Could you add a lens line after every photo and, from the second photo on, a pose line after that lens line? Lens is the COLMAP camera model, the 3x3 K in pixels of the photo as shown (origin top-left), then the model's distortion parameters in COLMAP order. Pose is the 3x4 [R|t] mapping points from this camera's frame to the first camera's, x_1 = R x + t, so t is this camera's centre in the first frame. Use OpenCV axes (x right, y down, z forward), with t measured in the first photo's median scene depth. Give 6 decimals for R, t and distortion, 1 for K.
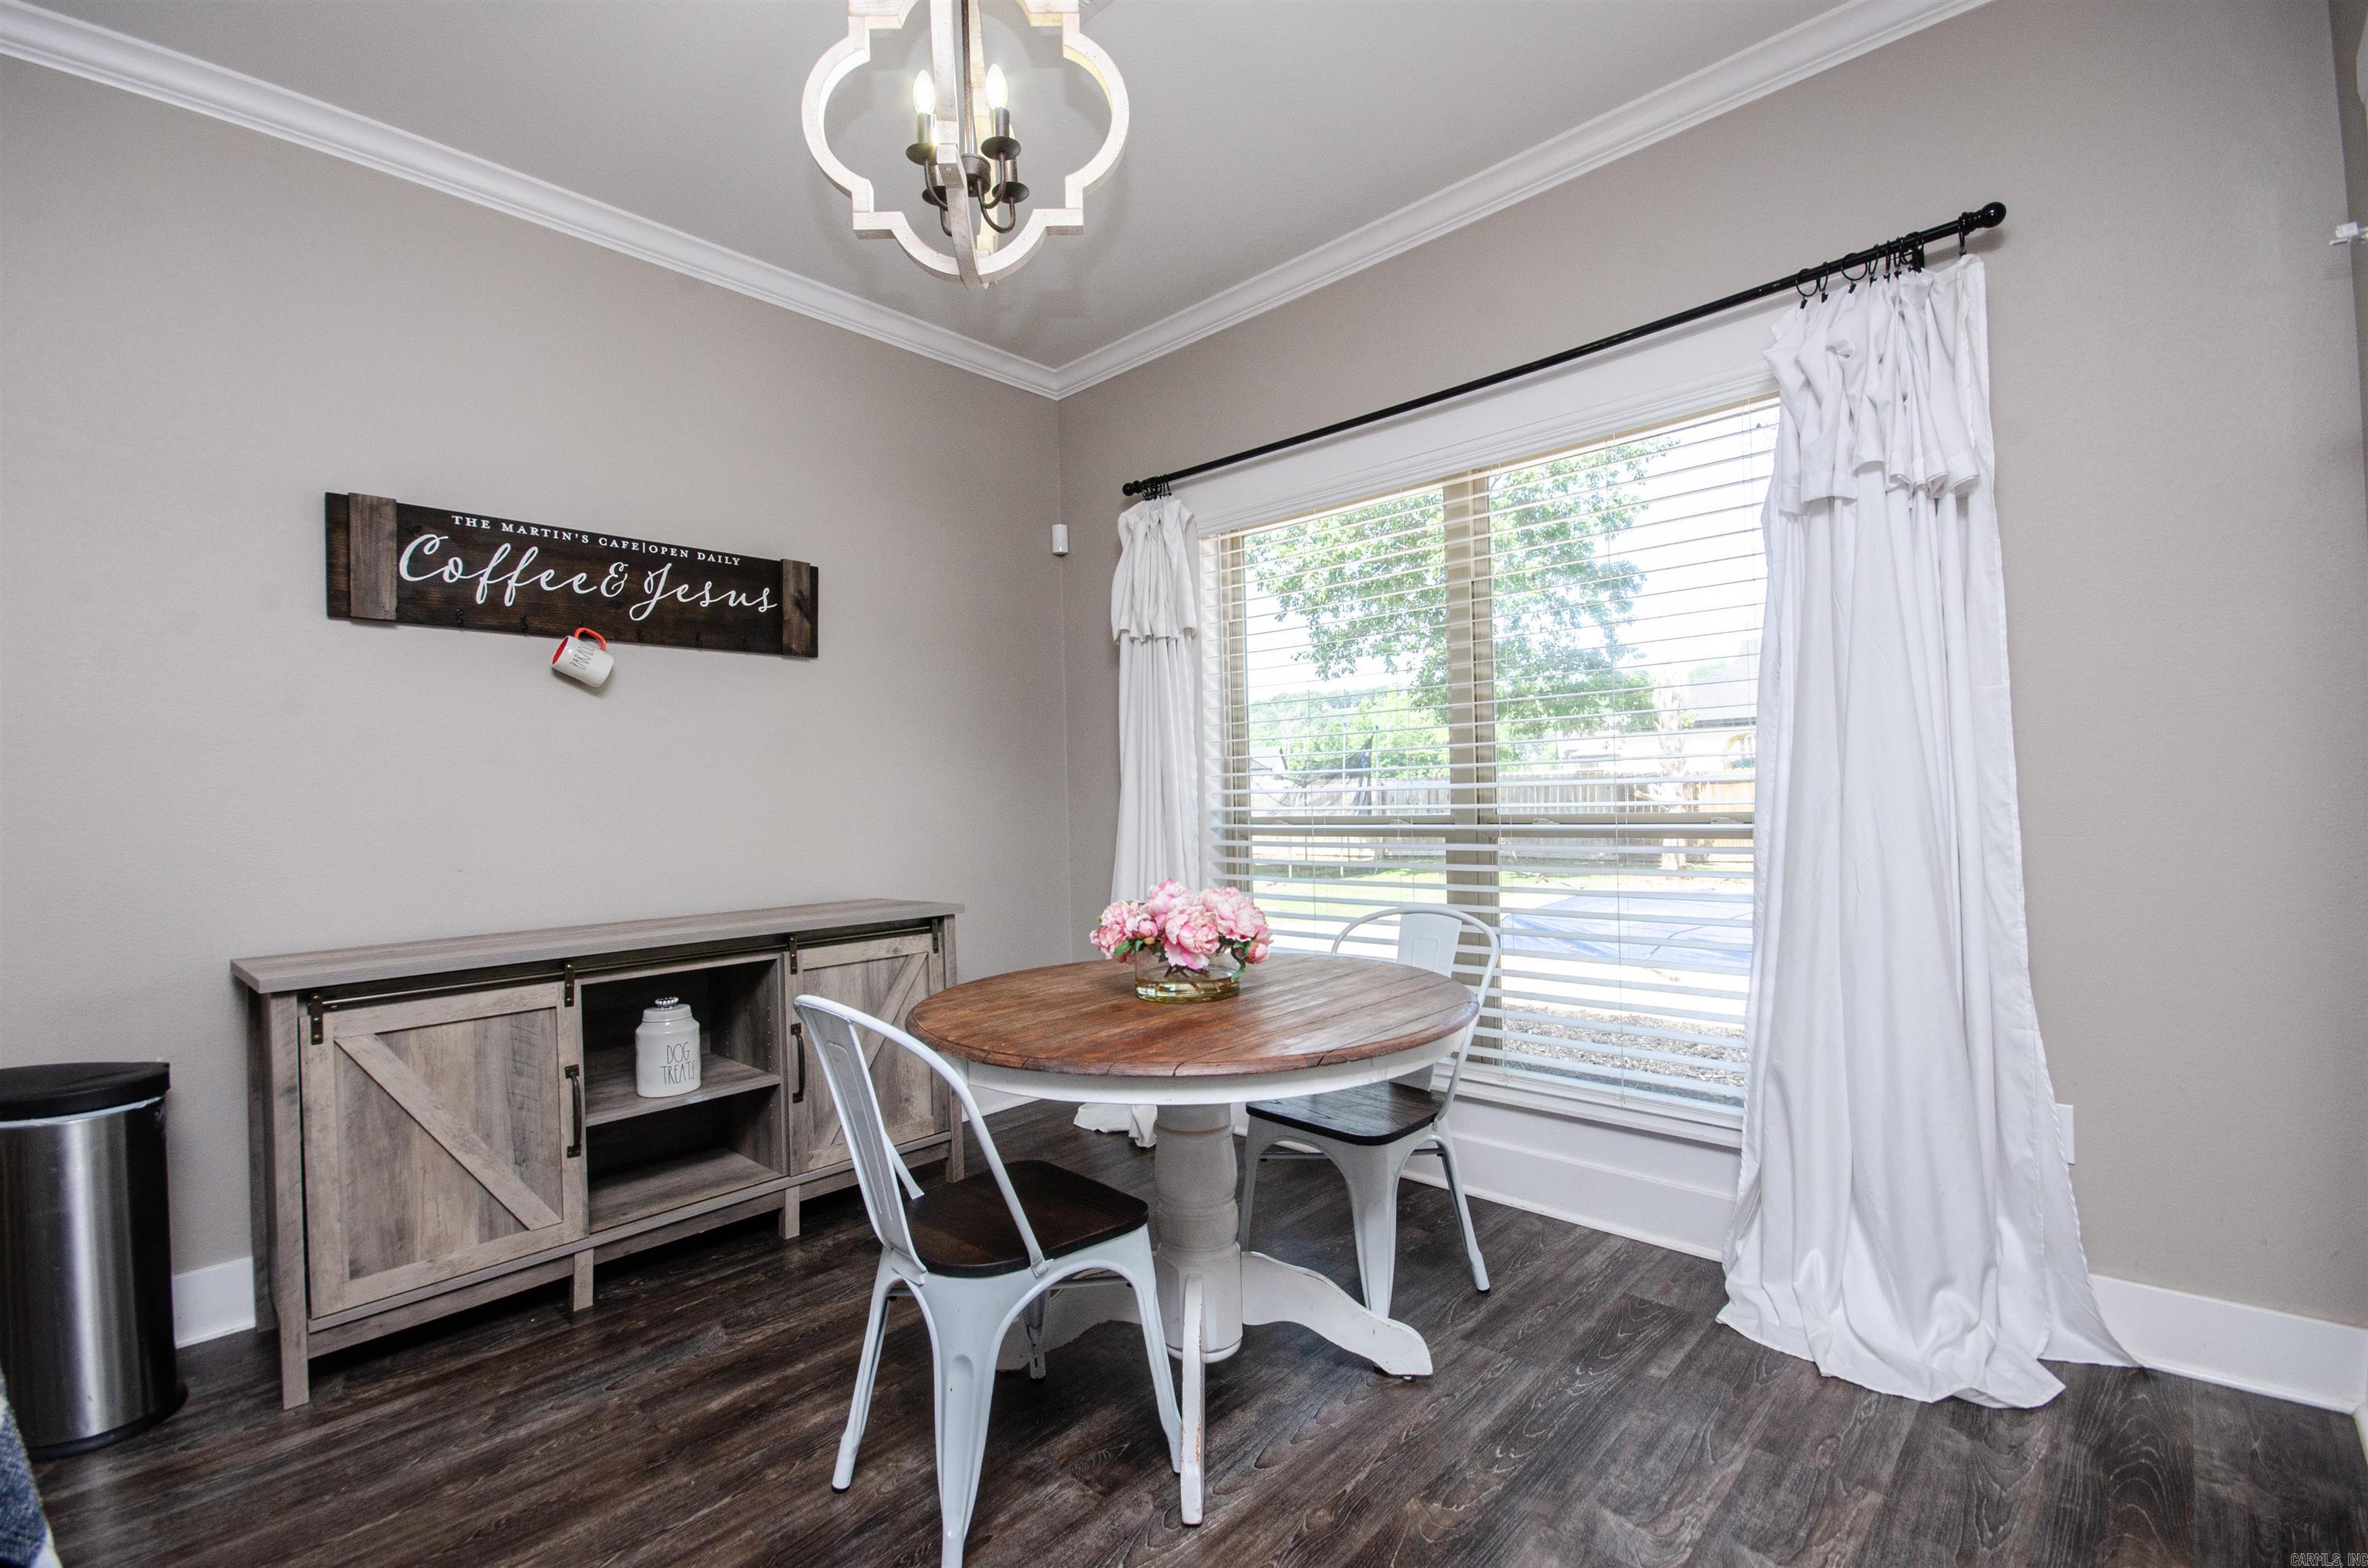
lens RADIAL K [[1045.6, 0, 1183.1], [0, 1045.6, 781.3], [0, 0, 1]] dist [0.002803, -0.000119]
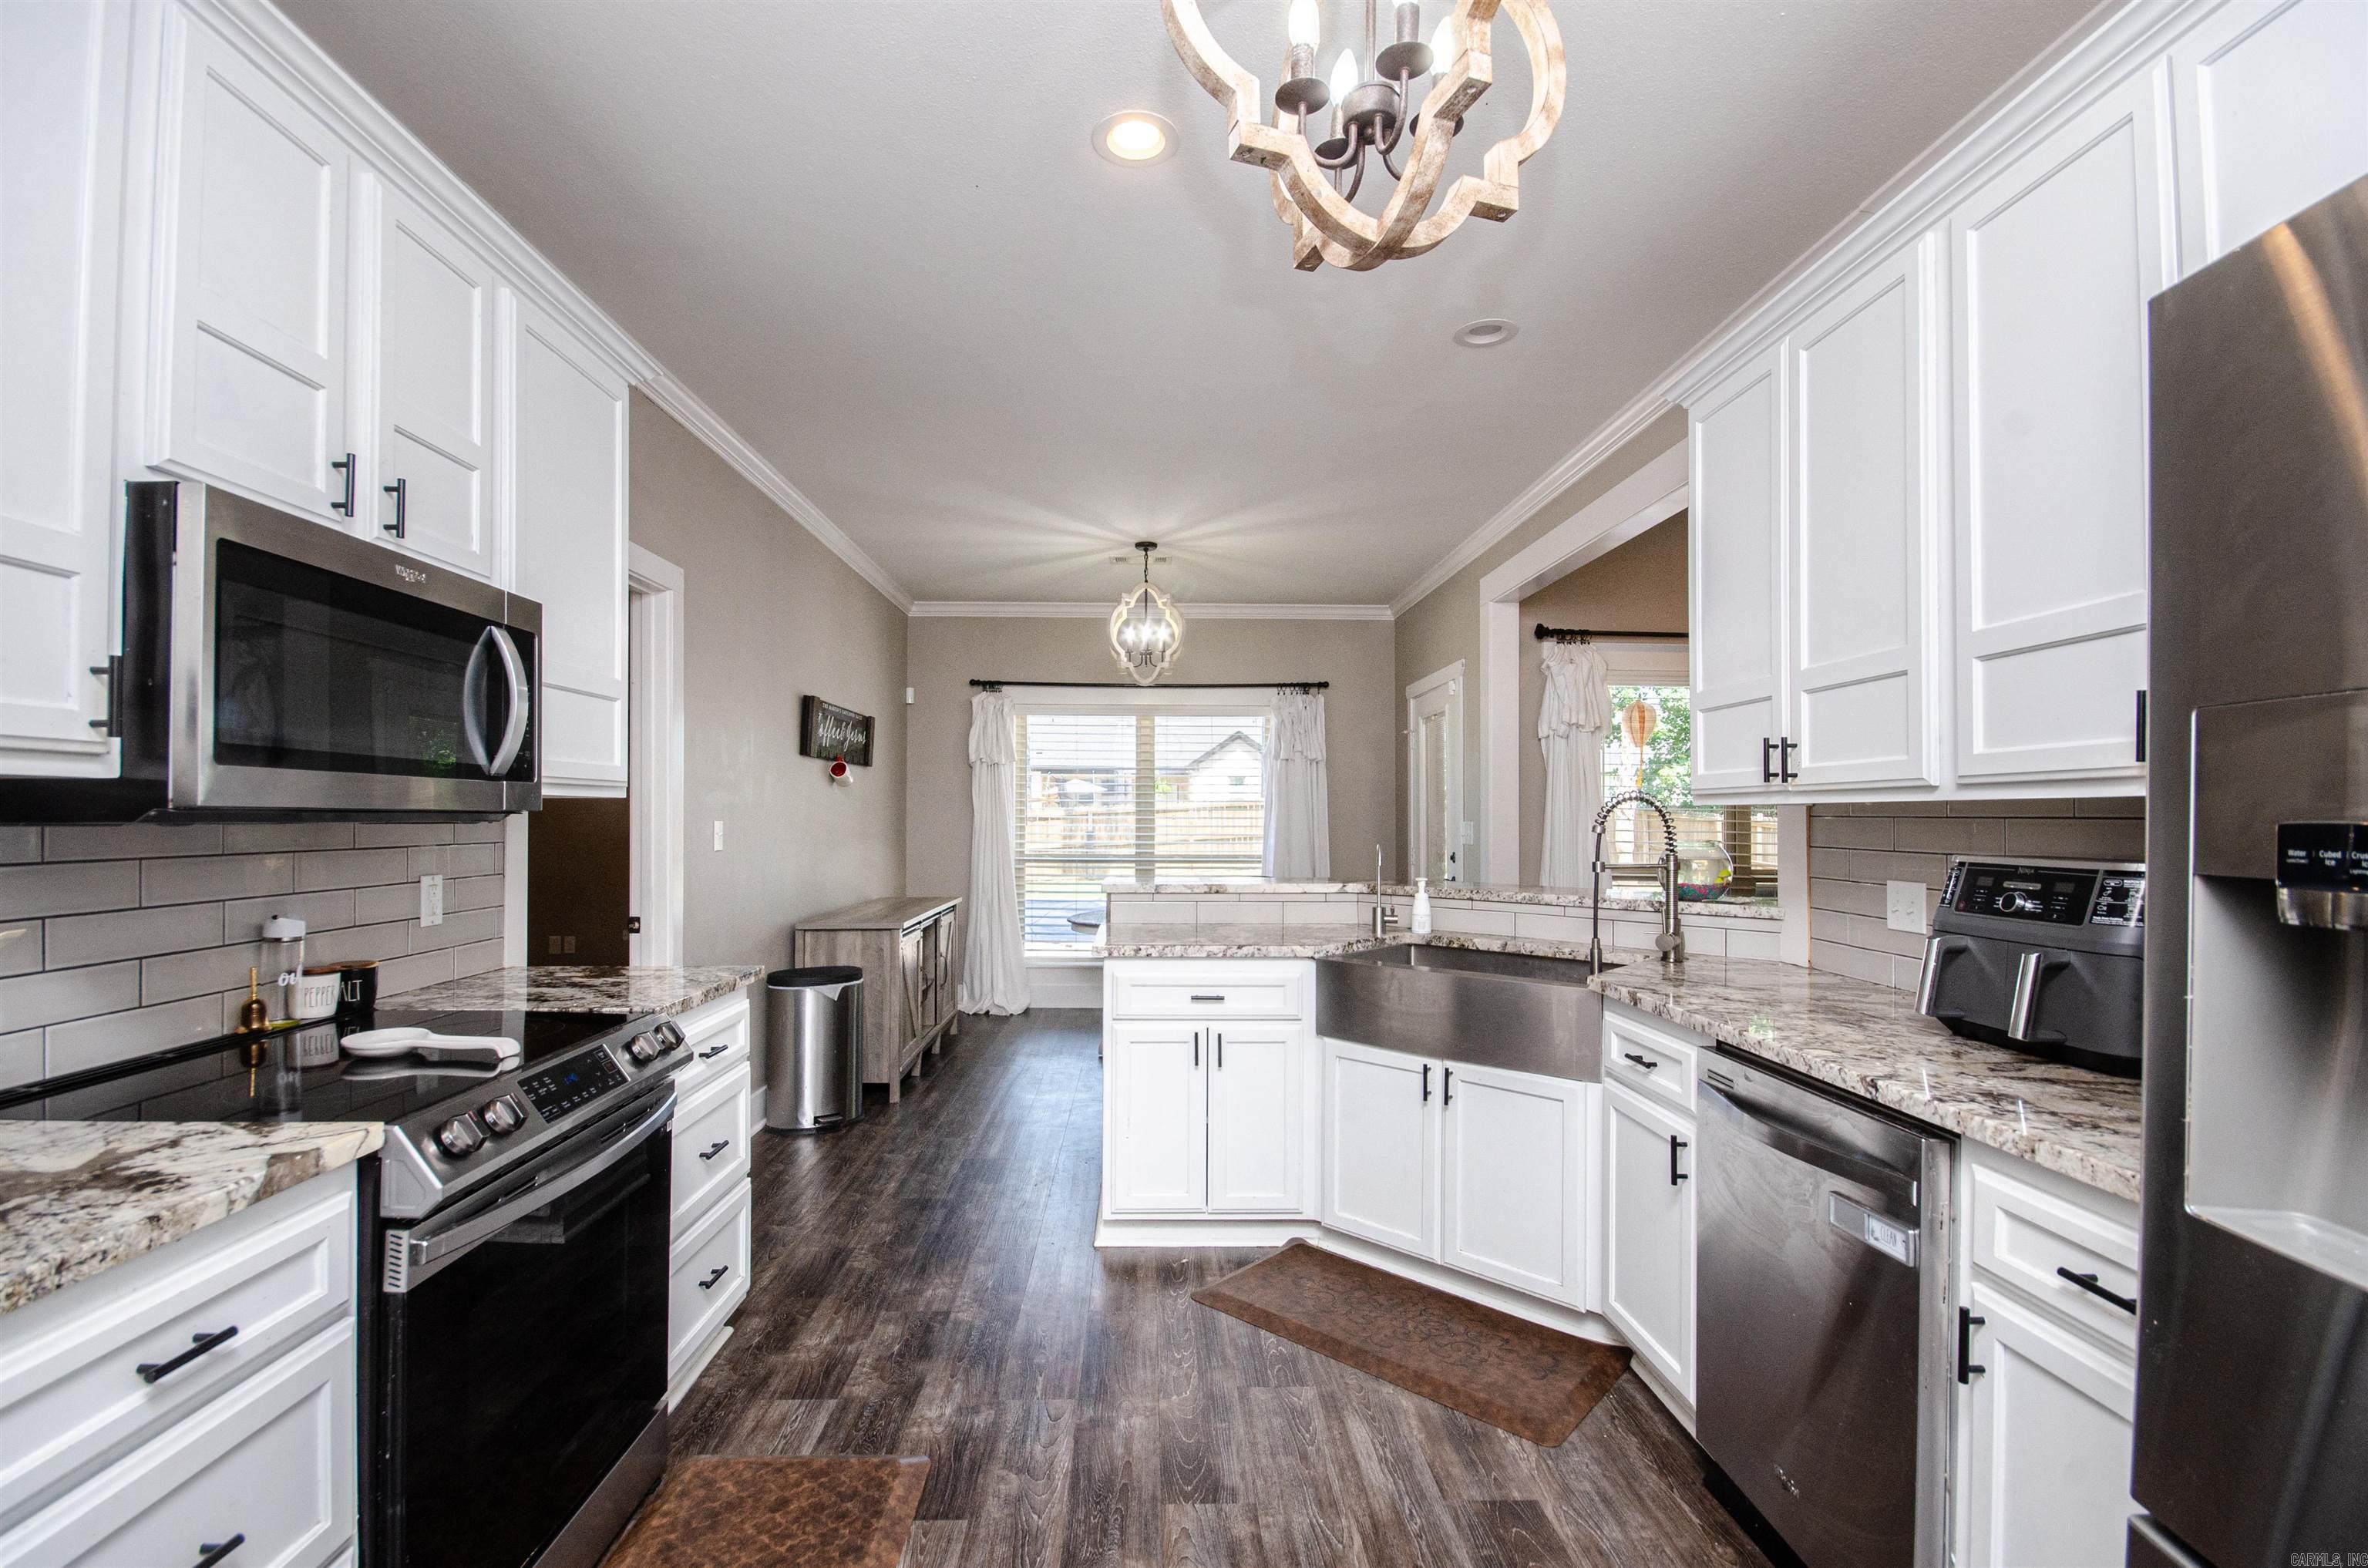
lens RADIAL K [[1045.6, 0, 1184.3], [0, 1045.6, 795.5], [0, 0, 1]] dist [0.002803, -0.000119]
pose [[0.691304, 0.039954, 0.721459, -1.389883], [-0.031690, 0.999186, -0.024970, -0.045118], [-0.721869, -0.005601, 0.692007, -0.726901]]
